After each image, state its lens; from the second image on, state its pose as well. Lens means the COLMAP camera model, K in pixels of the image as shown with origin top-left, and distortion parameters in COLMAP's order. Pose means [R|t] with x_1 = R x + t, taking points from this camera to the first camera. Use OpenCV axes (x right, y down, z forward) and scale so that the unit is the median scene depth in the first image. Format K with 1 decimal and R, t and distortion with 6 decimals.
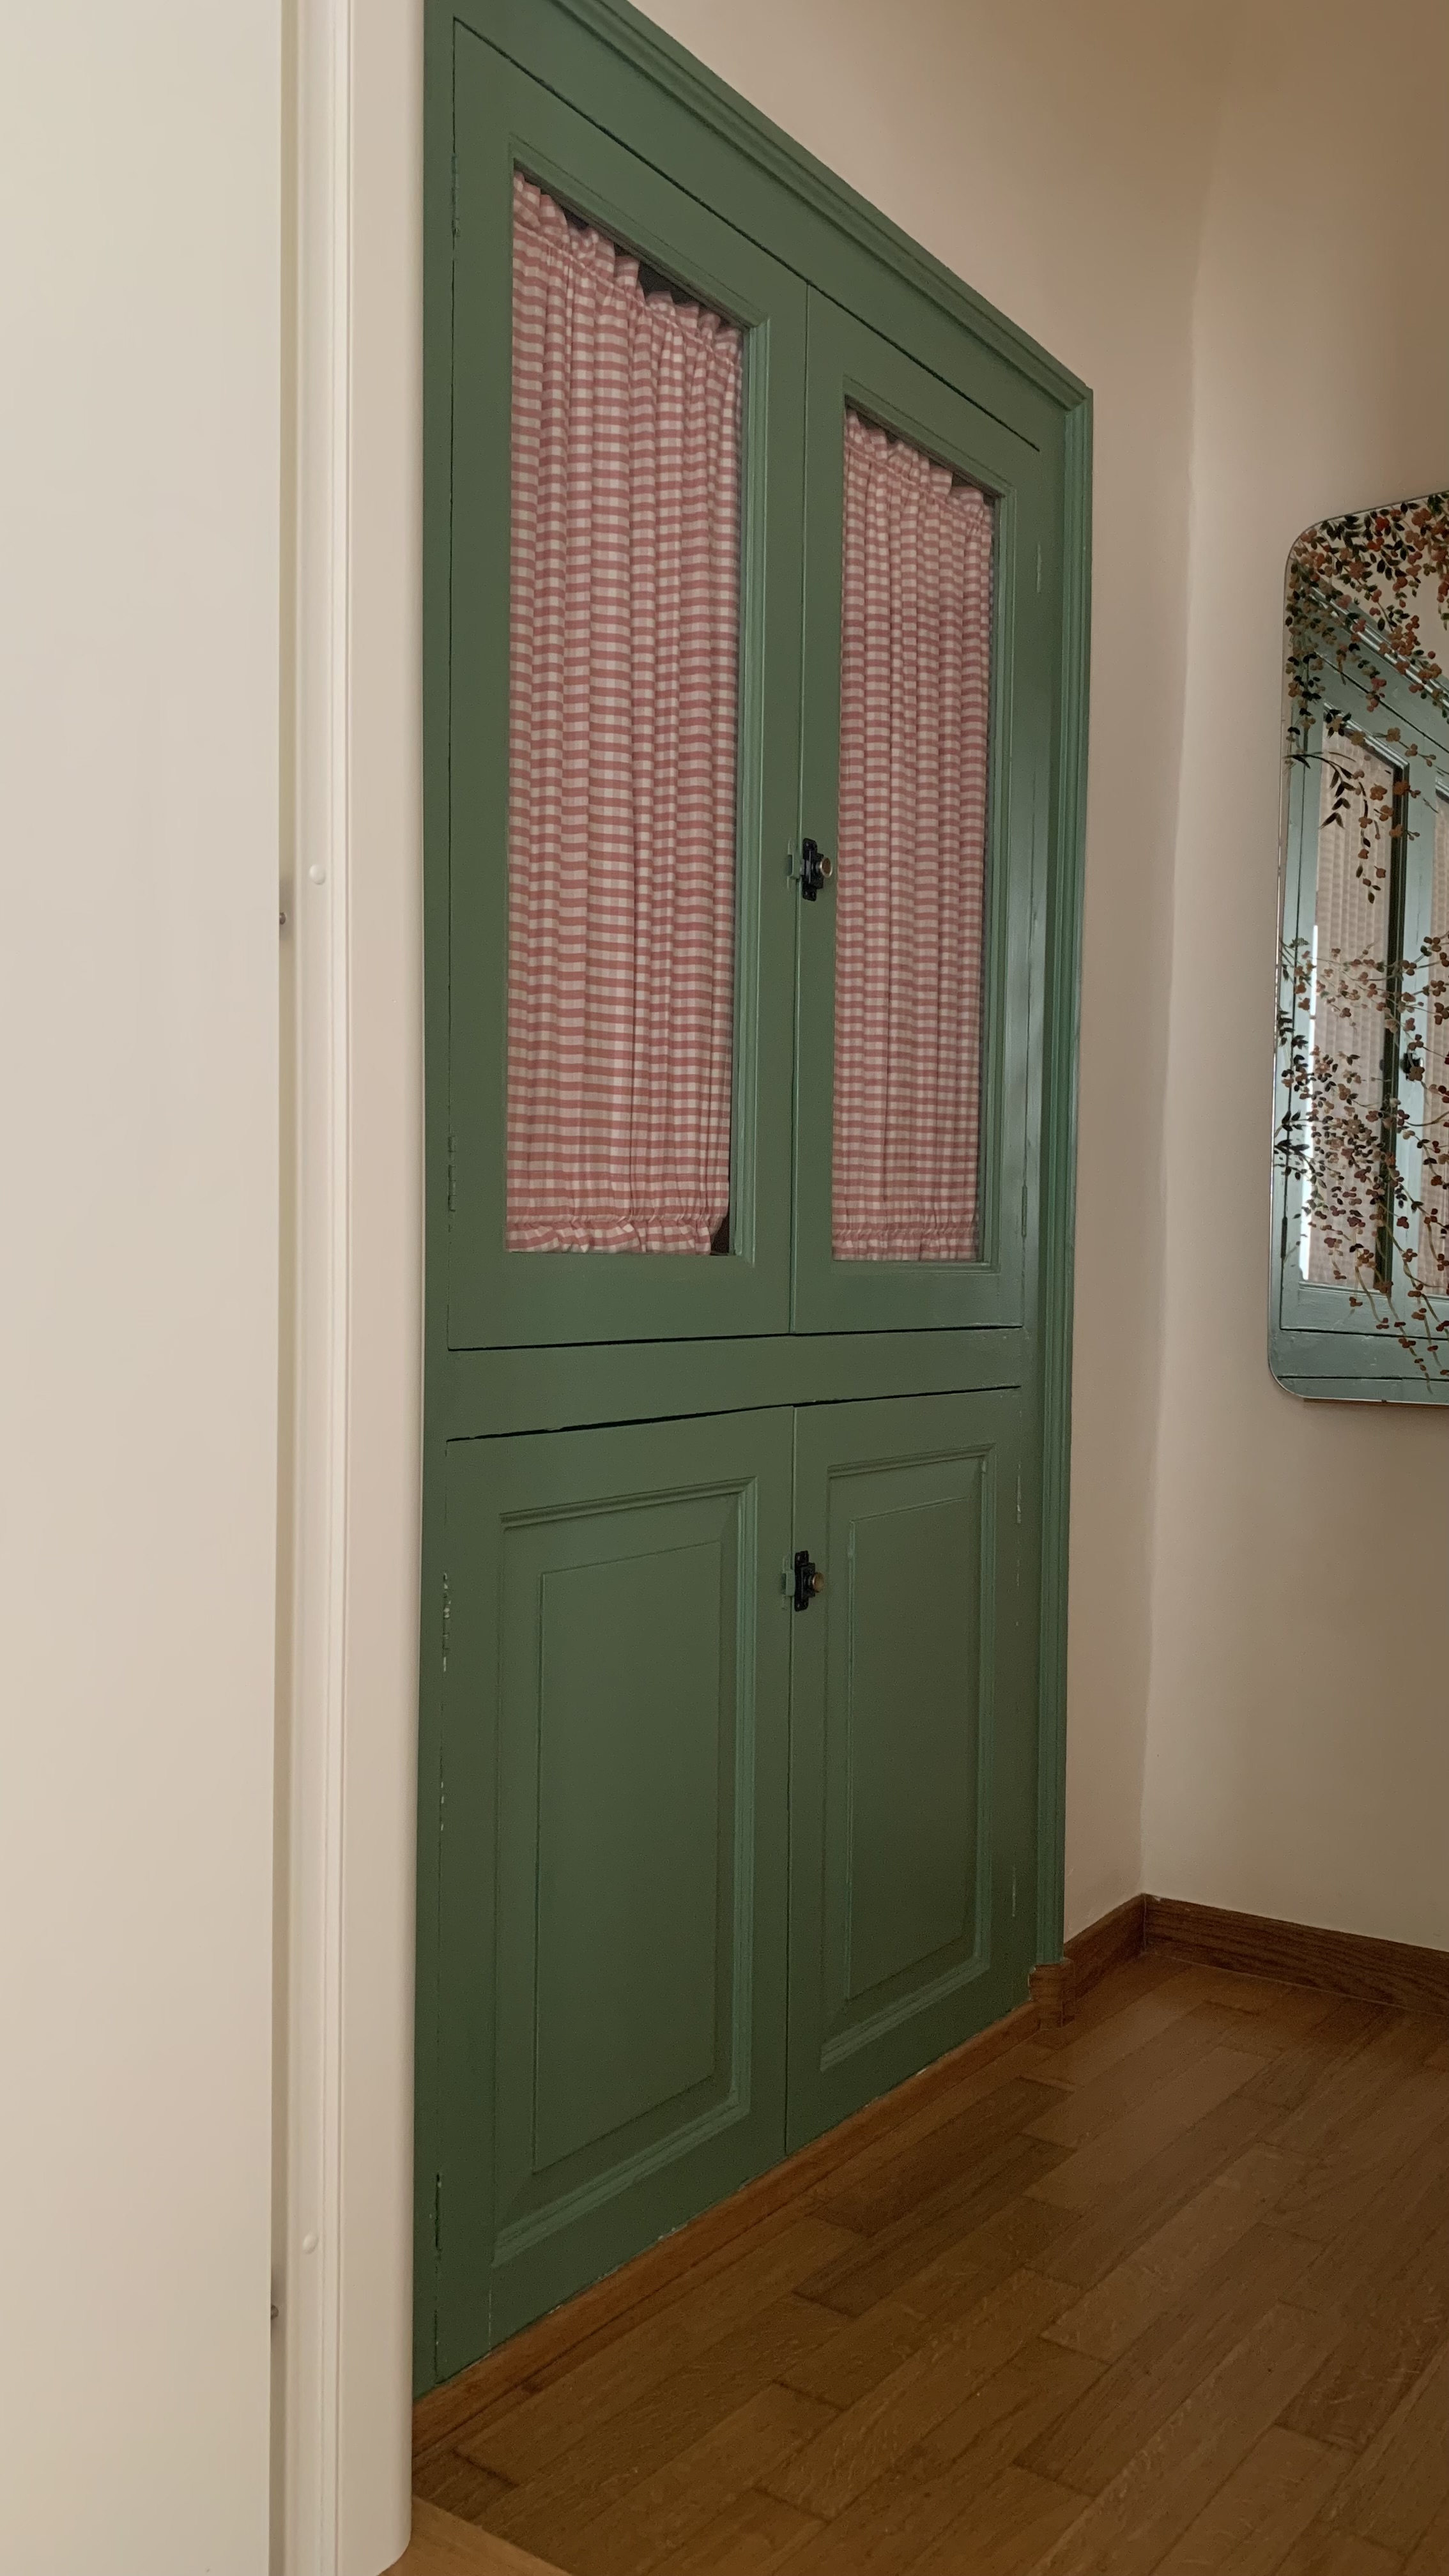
lens RADIAL K [[1958.9, 0, 720.7], [0, 1958.9, 1291.7], [0, 0, 1]] dist [0.053187, -0.071147]
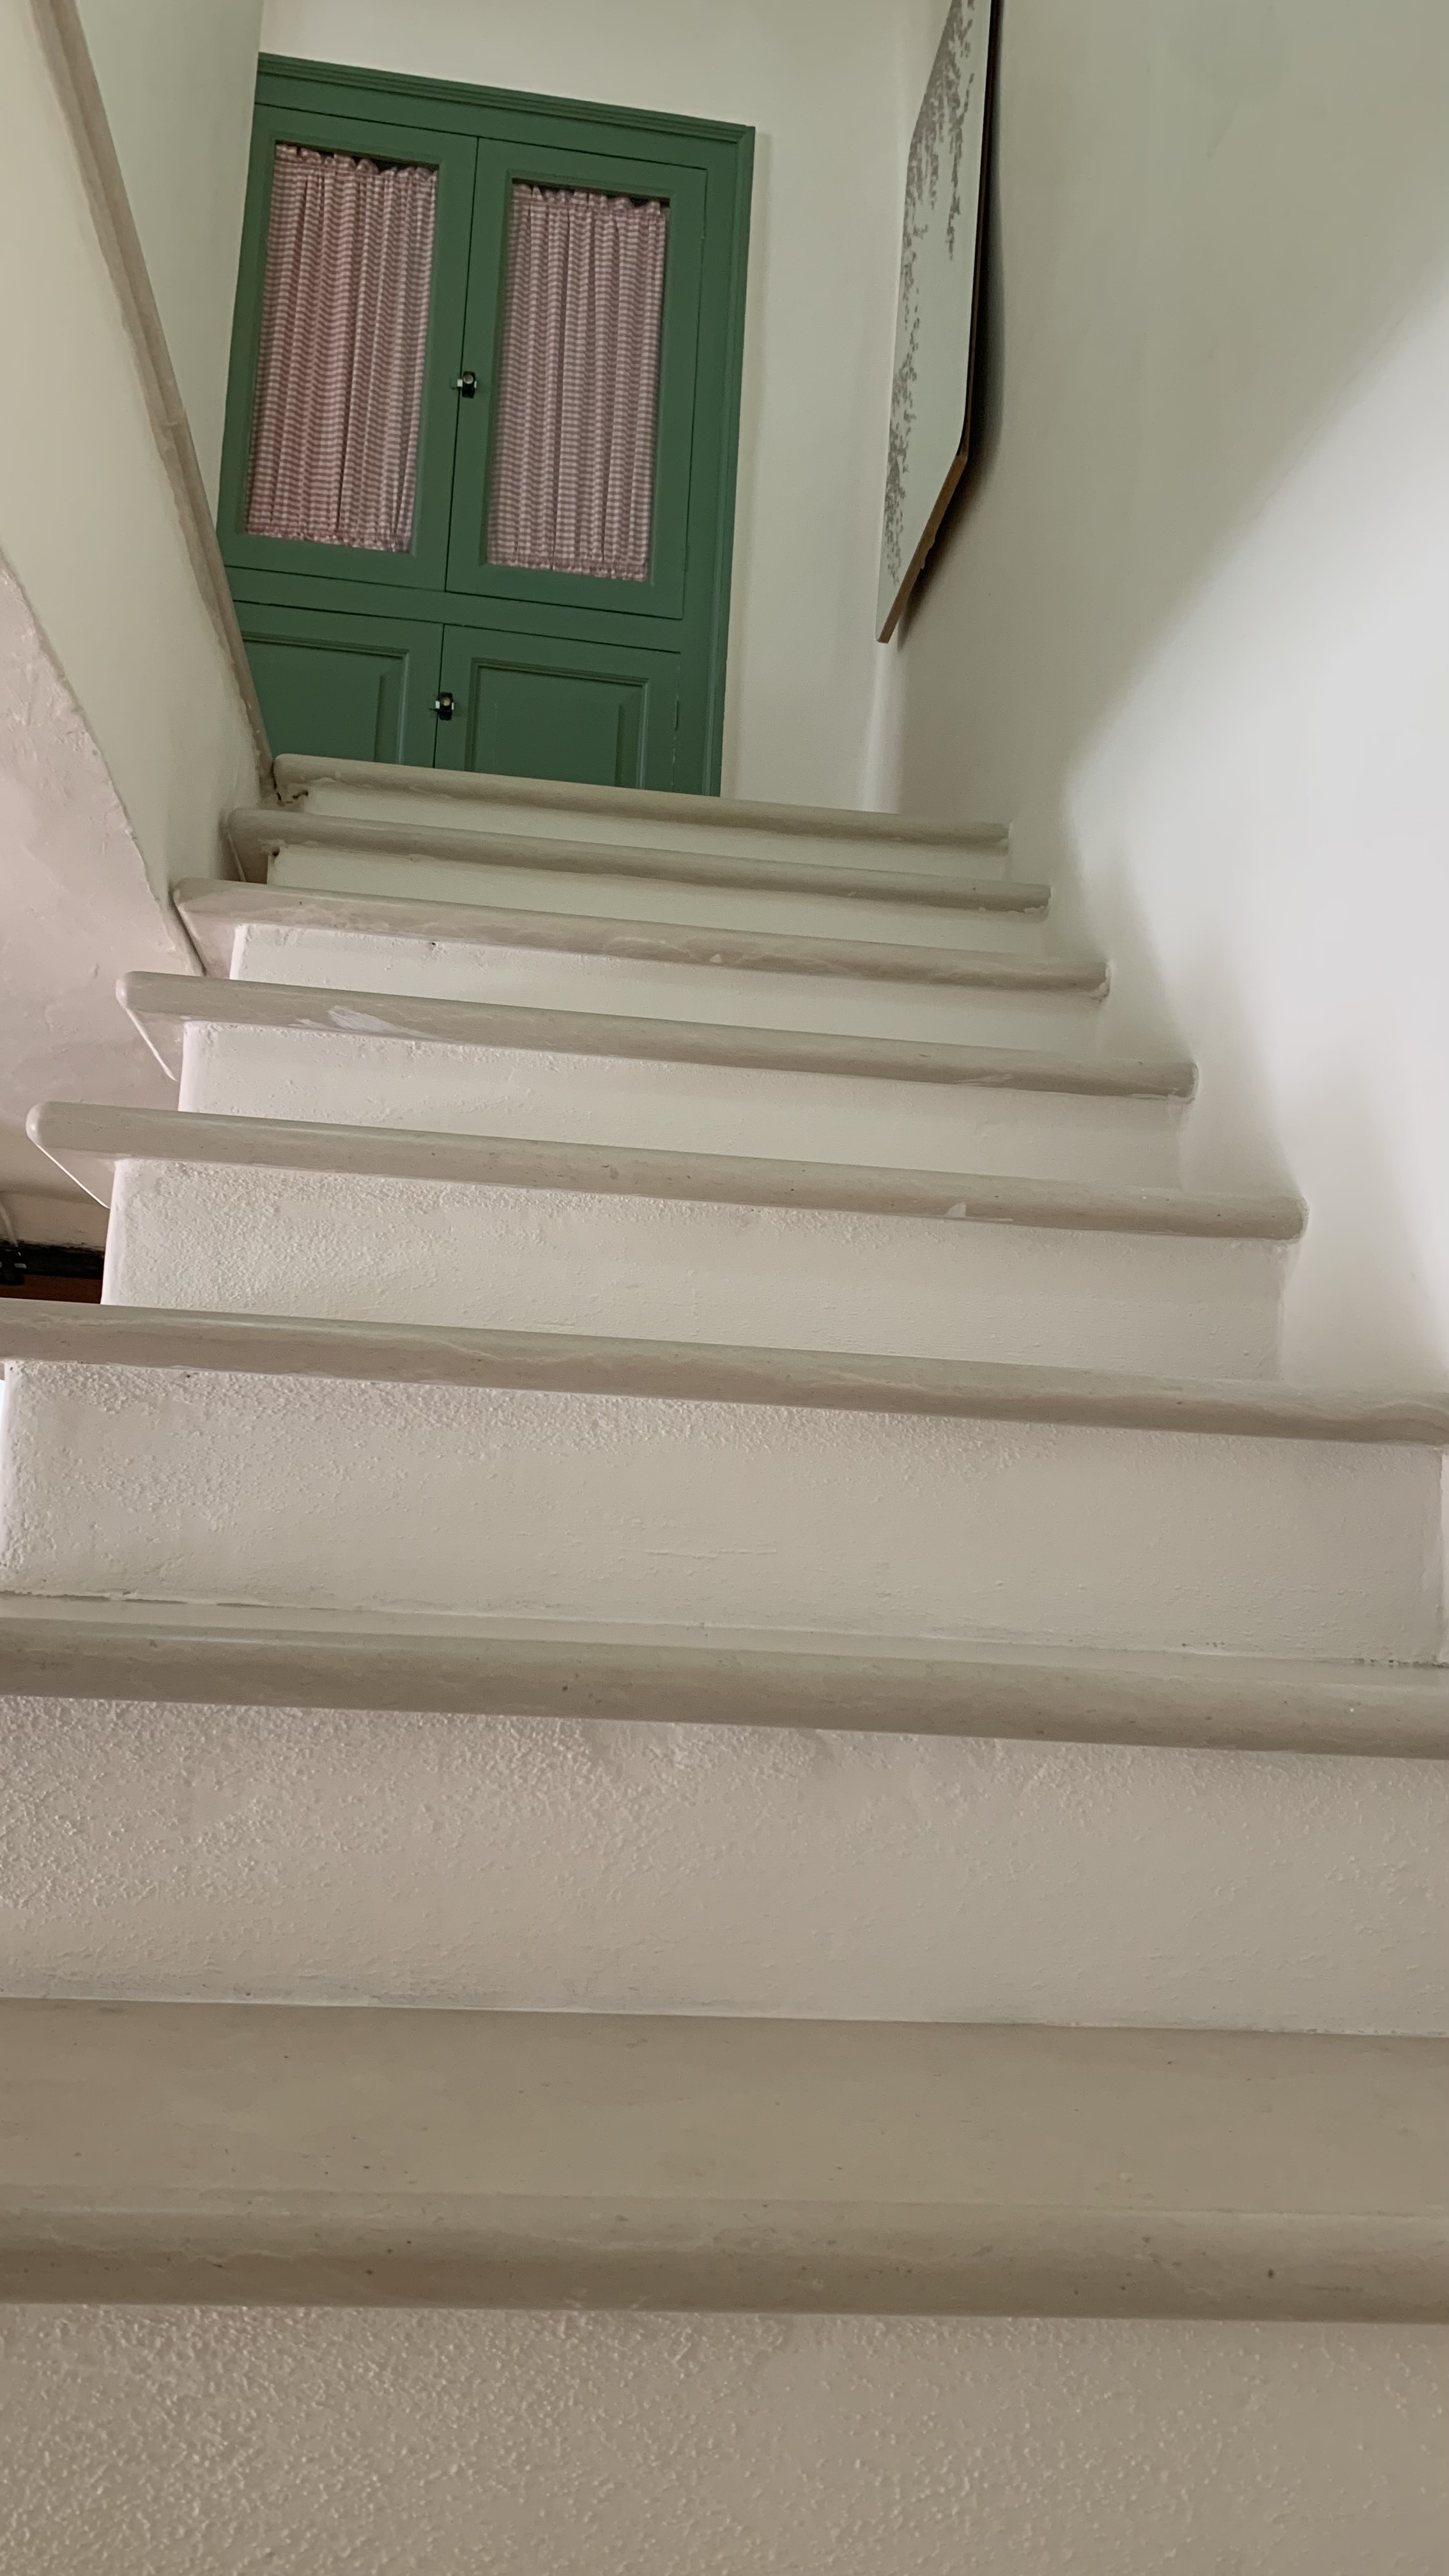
lens RADIAL K [[1958.9, 0, 728.8], [0, 1958.9, 1281.8], [0, 0, 1]] dist [0.053187, -0.071147]
pose [[0.704638, -0.099288, -0.702586, 1.479219], [-0.044672, 0.981990, -0.183576, 0.995876], [0.708159, 0.160741, 0.687512, -0.076609]]
